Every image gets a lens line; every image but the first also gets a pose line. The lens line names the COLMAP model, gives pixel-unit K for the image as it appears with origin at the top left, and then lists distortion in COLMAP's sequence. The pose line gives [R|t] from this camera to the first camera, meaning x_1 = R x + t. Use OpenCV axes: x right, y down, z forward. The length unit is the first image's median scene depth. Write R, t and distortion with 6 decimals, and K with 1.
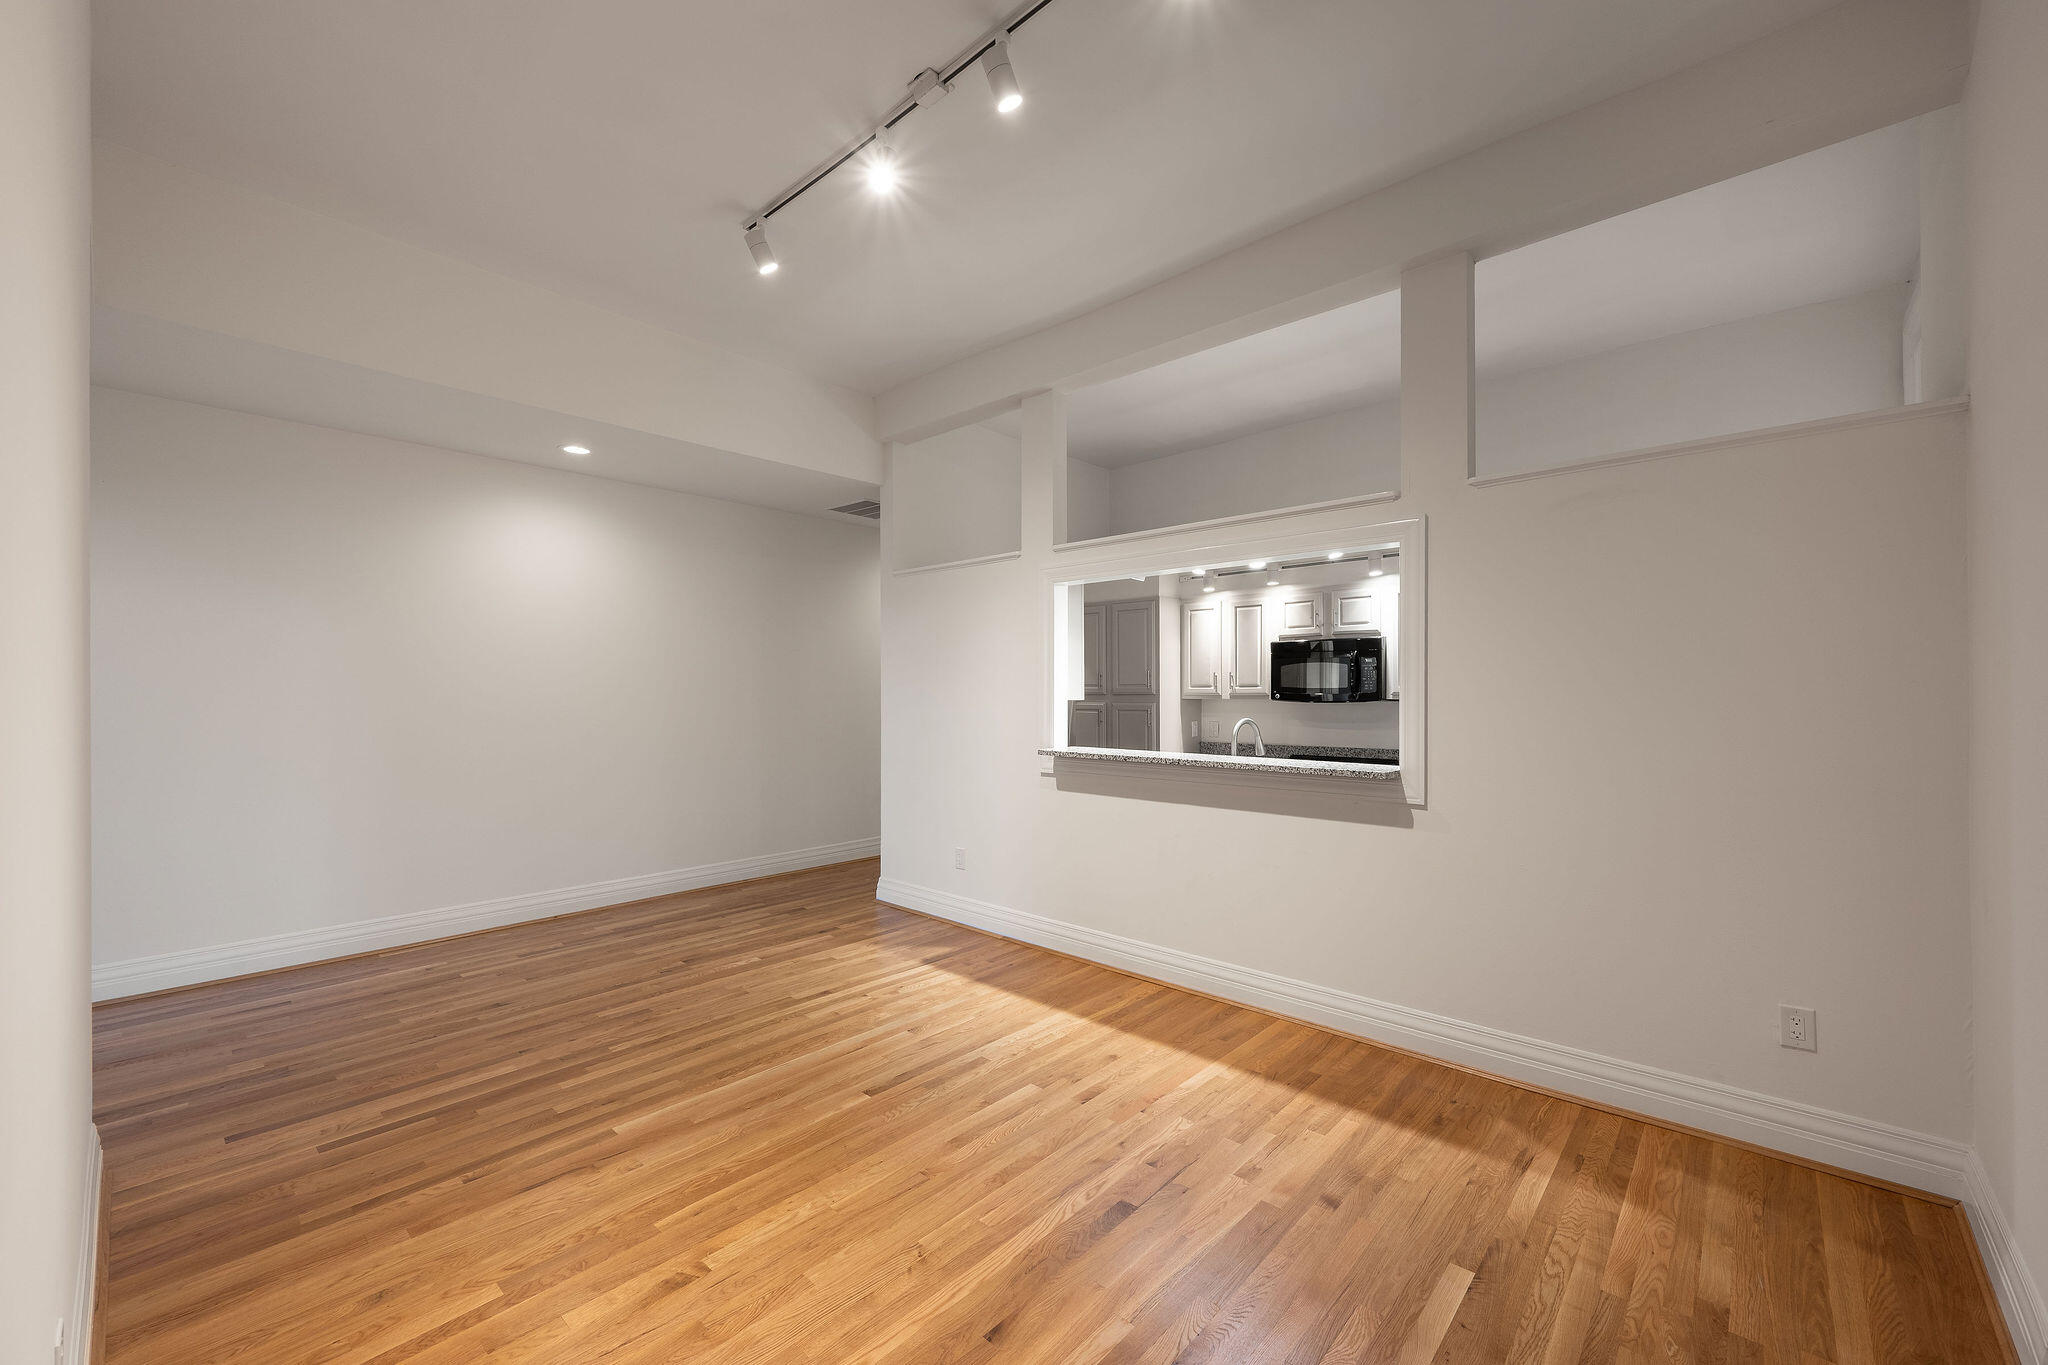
lens RADIAL K [[818.0, 0, 1030.3], [0, 818.0, 678.9], [0, 0, 1]] dist [-0.000200, 0.000129]
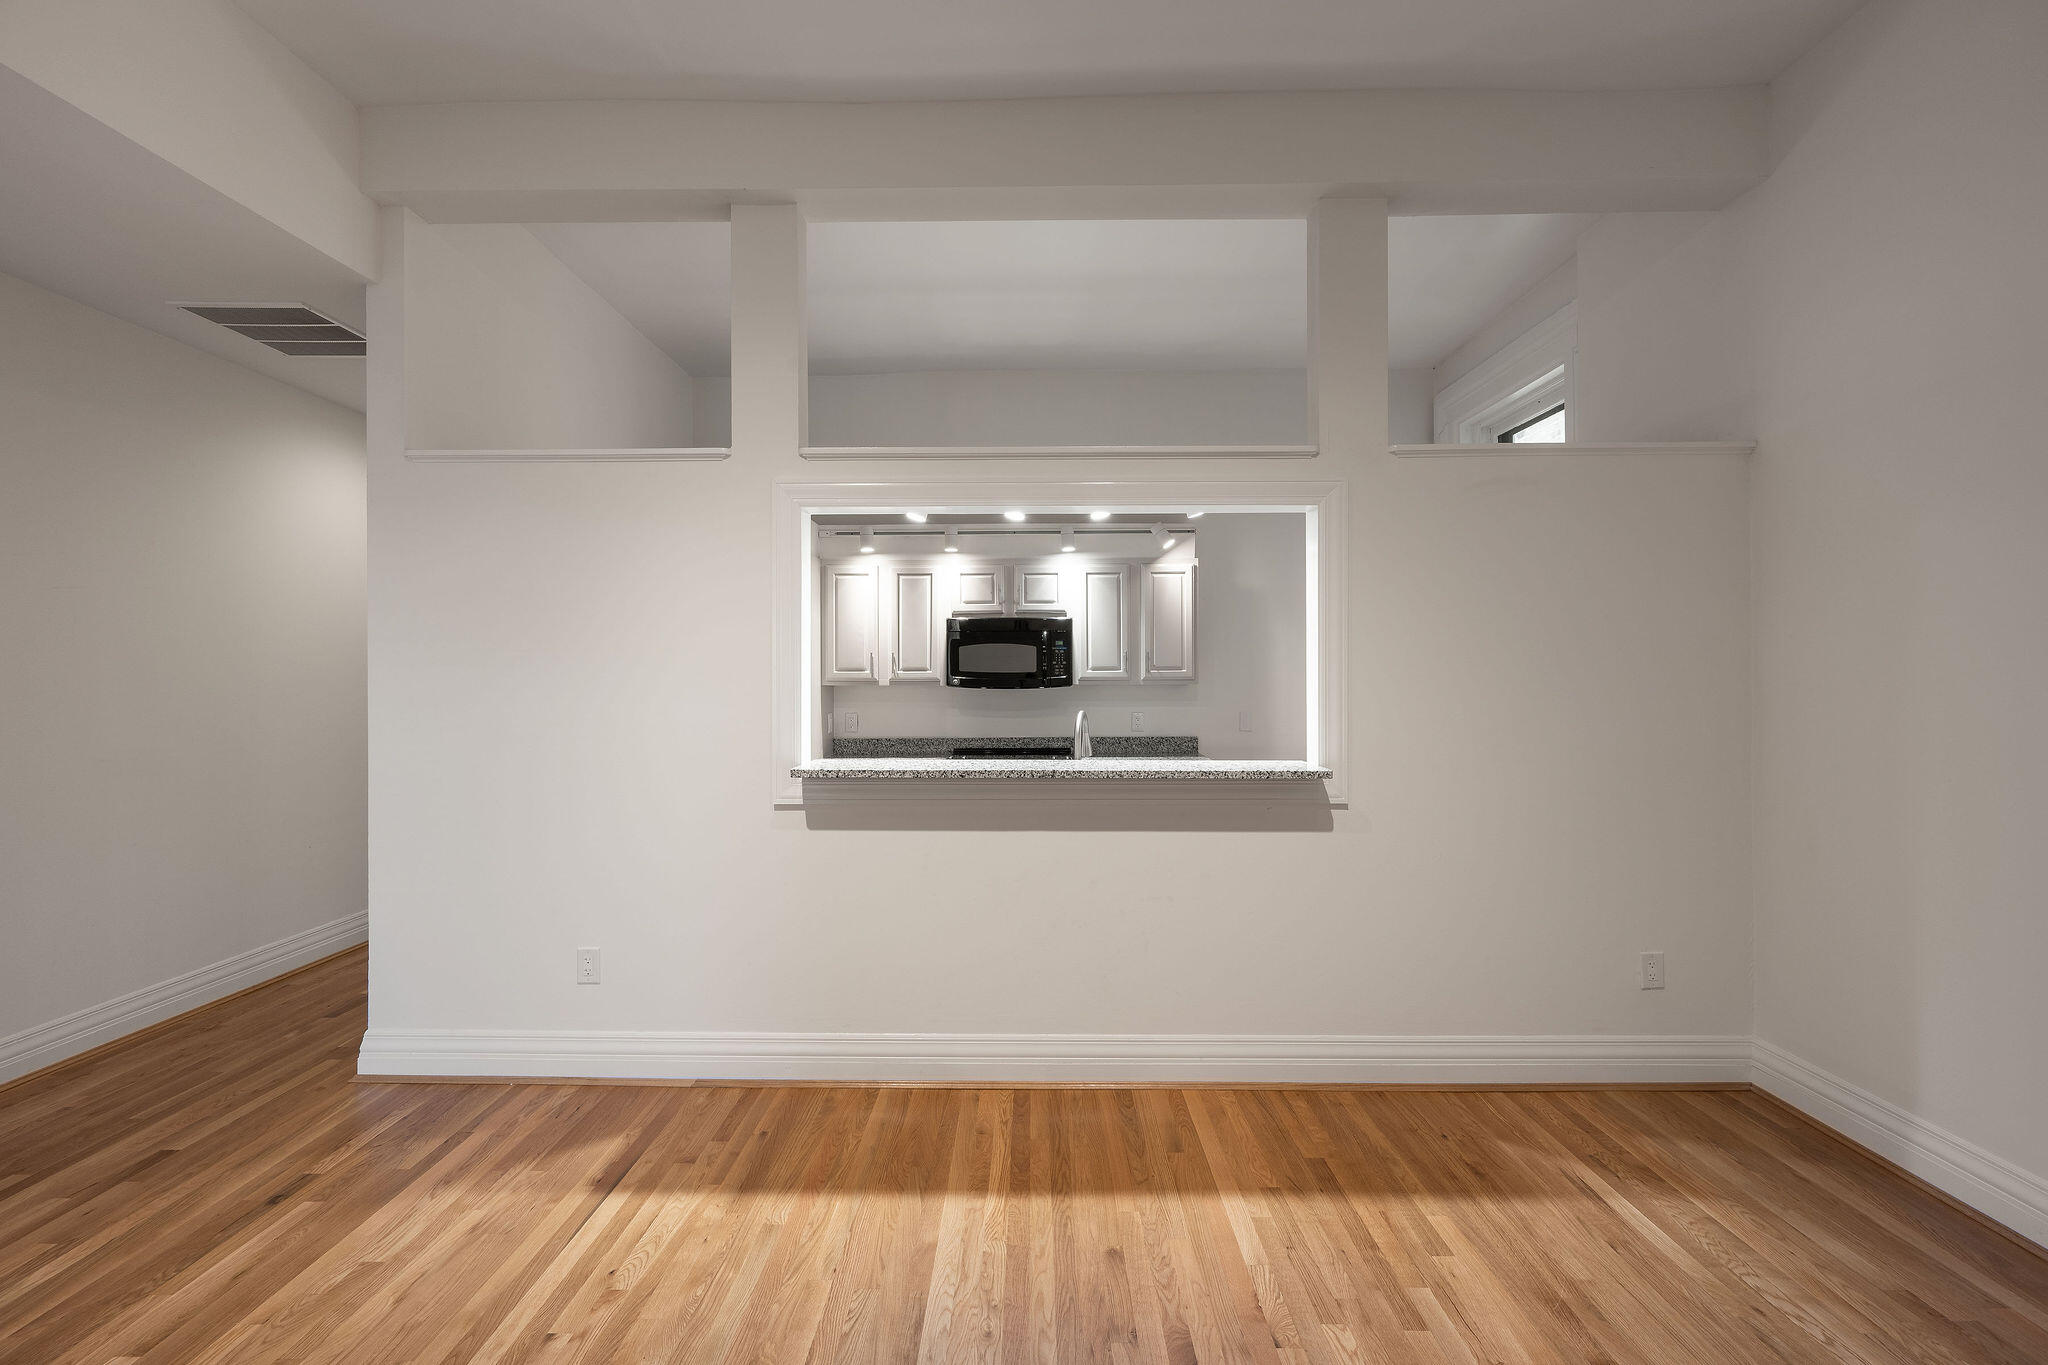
lens RADIAL K [[802.7, 0, 1026.2], [0, 802.7, 670.8], [0, 0, 1]] dist [-0.001112, 0.000341]
pose [[0.747180, 0.004986, 0.664603, -0.285405], [-0.010379, 0.999937, 0.004167, 0.007394], [-0.664541, -0.010011, 0.747185, 0.459671]]
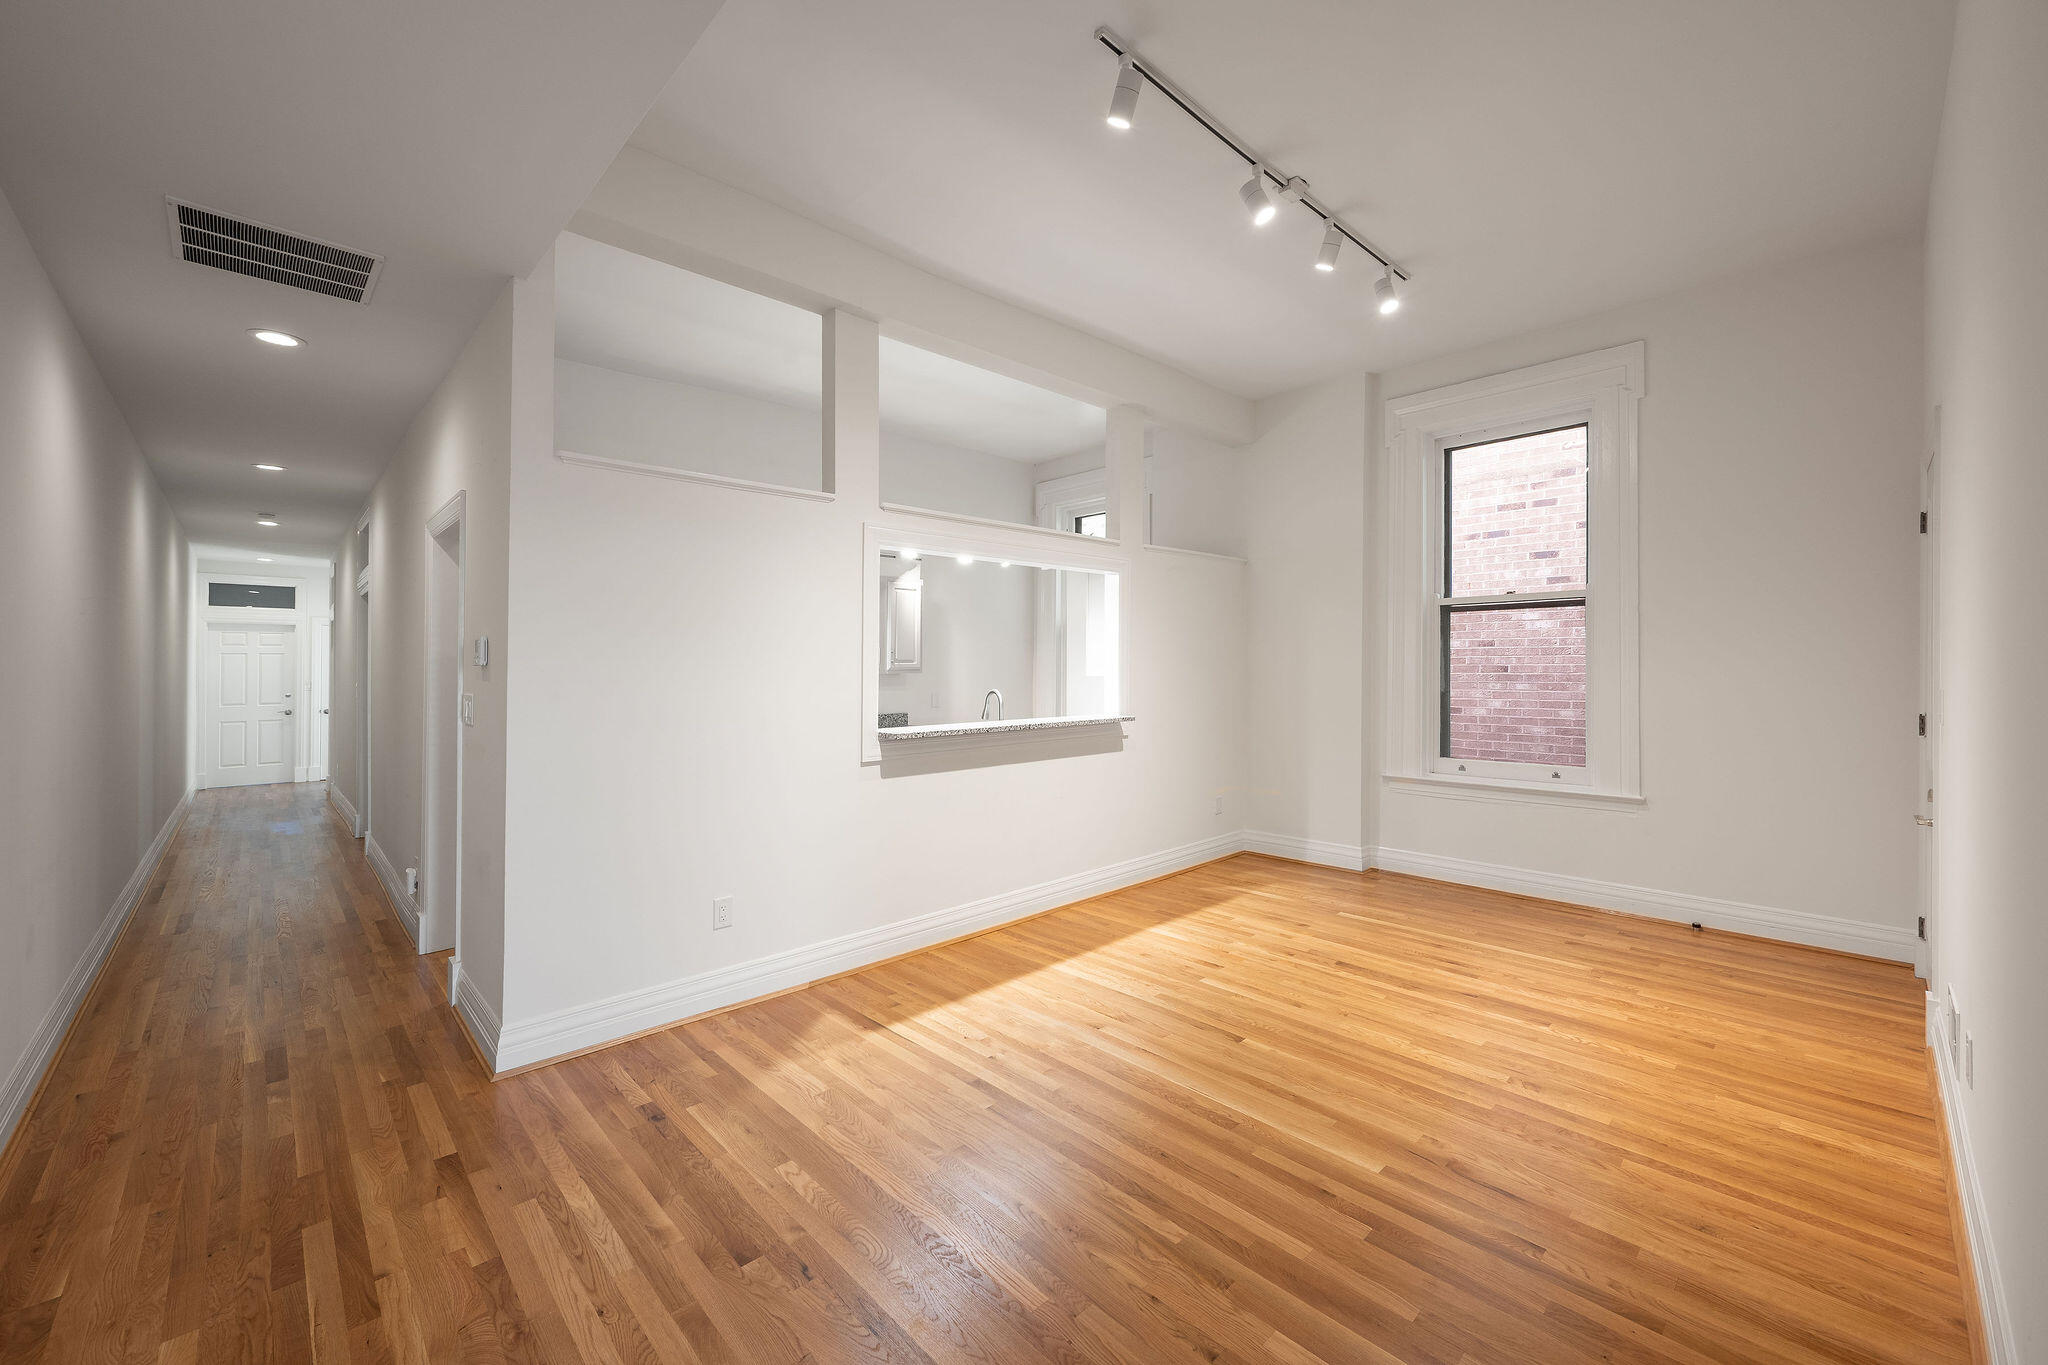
lens RADIAL K [[802.7, 0, 1026.2], [0, 802.7, 670.8], [0, 0, 1]] dist [-0.001112, 0.000341]
pose [[0.072005, -0.005127, 0.997391, -0.901340], [-0.010450, 0.999928, 0.005894, 0.013236], [-0.997350, -0.010848, 0.071946, 0.860187]]
